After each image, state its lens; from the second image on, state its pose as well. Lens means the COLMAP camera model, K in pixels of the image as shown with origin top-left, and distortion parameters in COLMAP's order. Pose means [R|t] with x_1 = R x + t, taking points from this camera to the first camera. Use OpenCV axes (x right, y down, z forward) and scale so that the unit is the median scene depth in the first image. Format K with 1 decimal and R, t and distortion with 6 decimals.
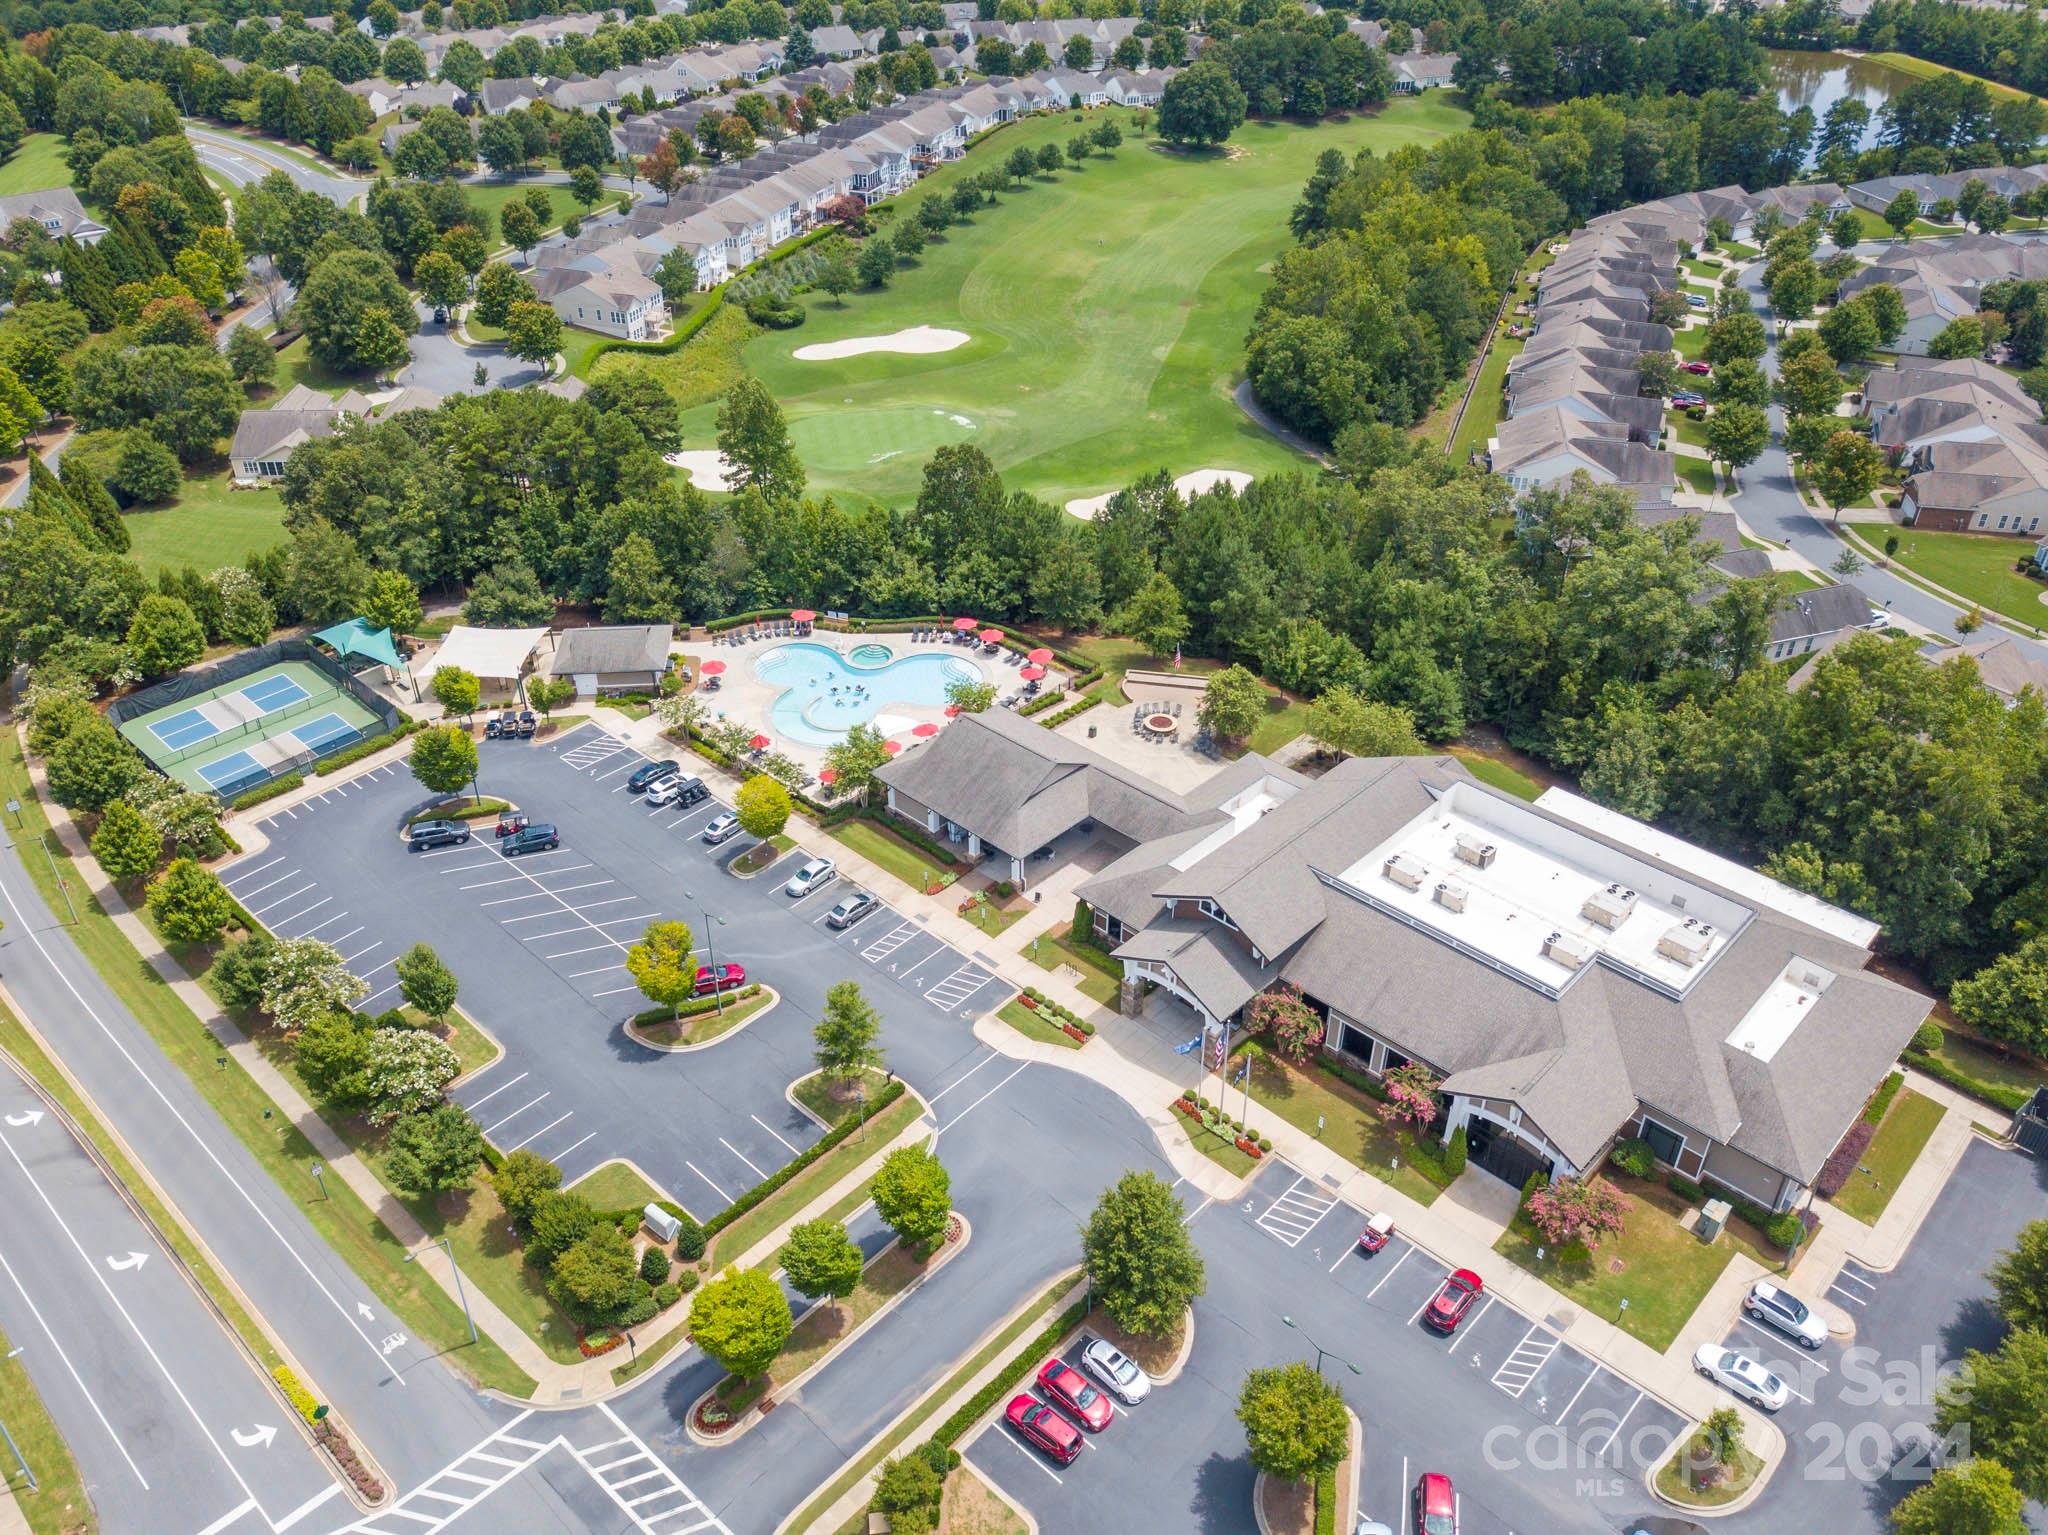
lens RADIAL K [[1582.7, 0, 1024.0], [0, 1582.7, 767.5], [0, 0, 1]] dist [0.009585, -0.000599]
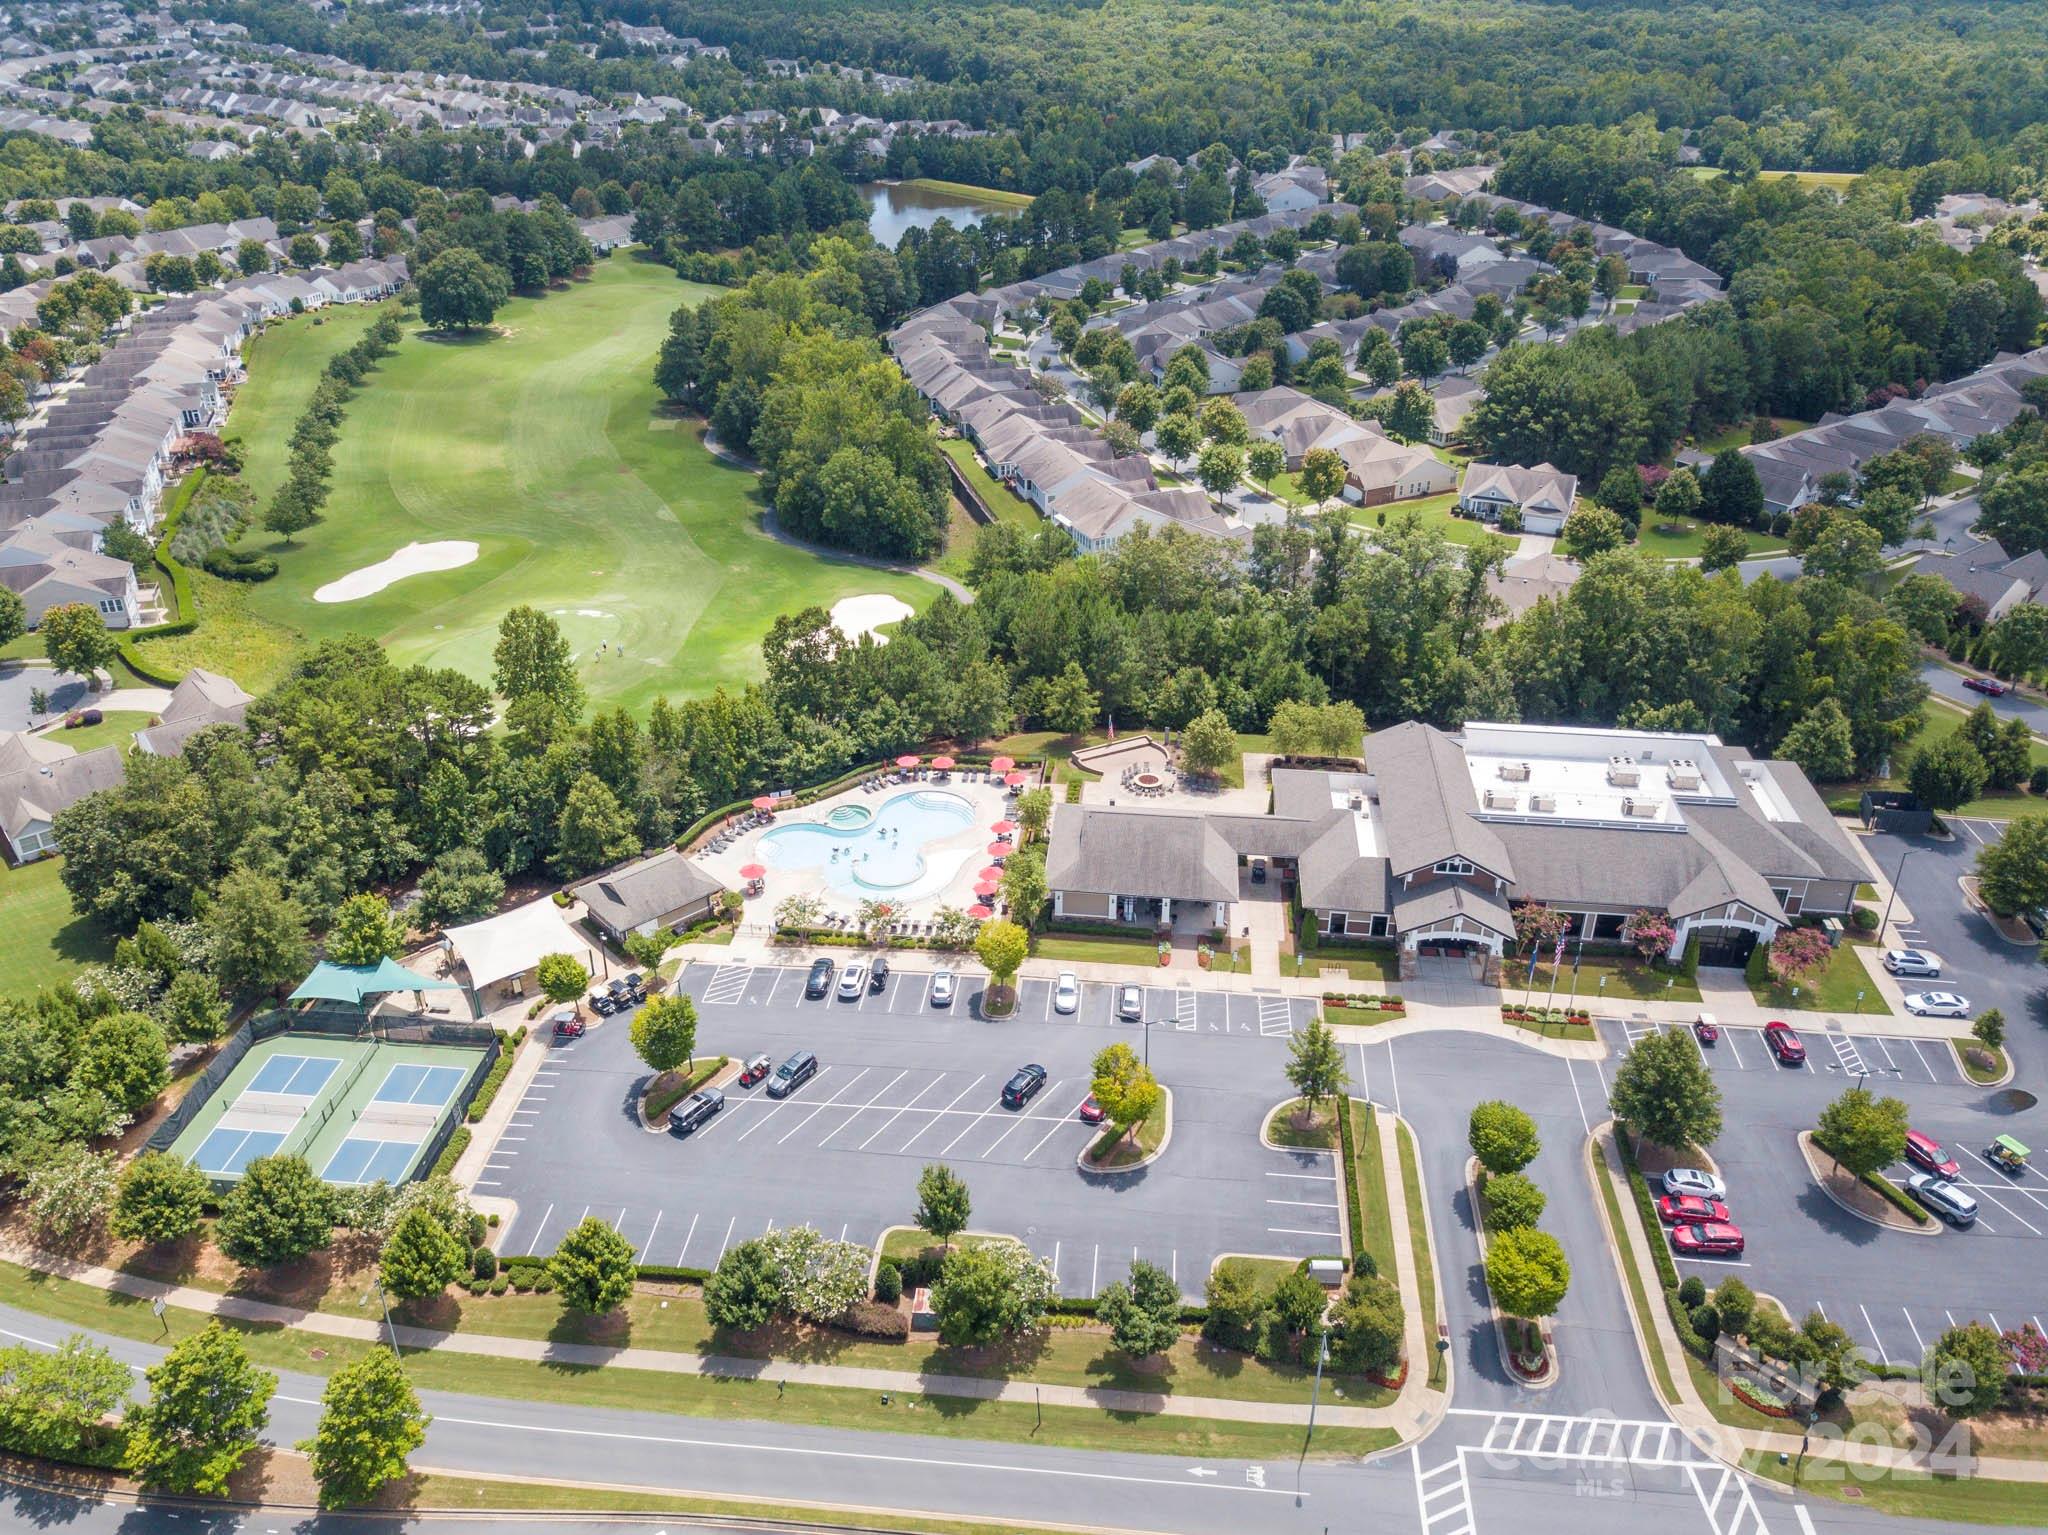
lens RADIAL K [[1582.7, 0, 1024.0], [0, 1582.7, 767.5], [0, 0, 1]] dist [0.009585, -0.000599]
pose [[0.794299, -0.294476, 0.531387, -0.552945], [0.338590, 0.940810, 0.015251, -0.080252], [-0.504426, 0.167809, 0.846992, 0.078188]]
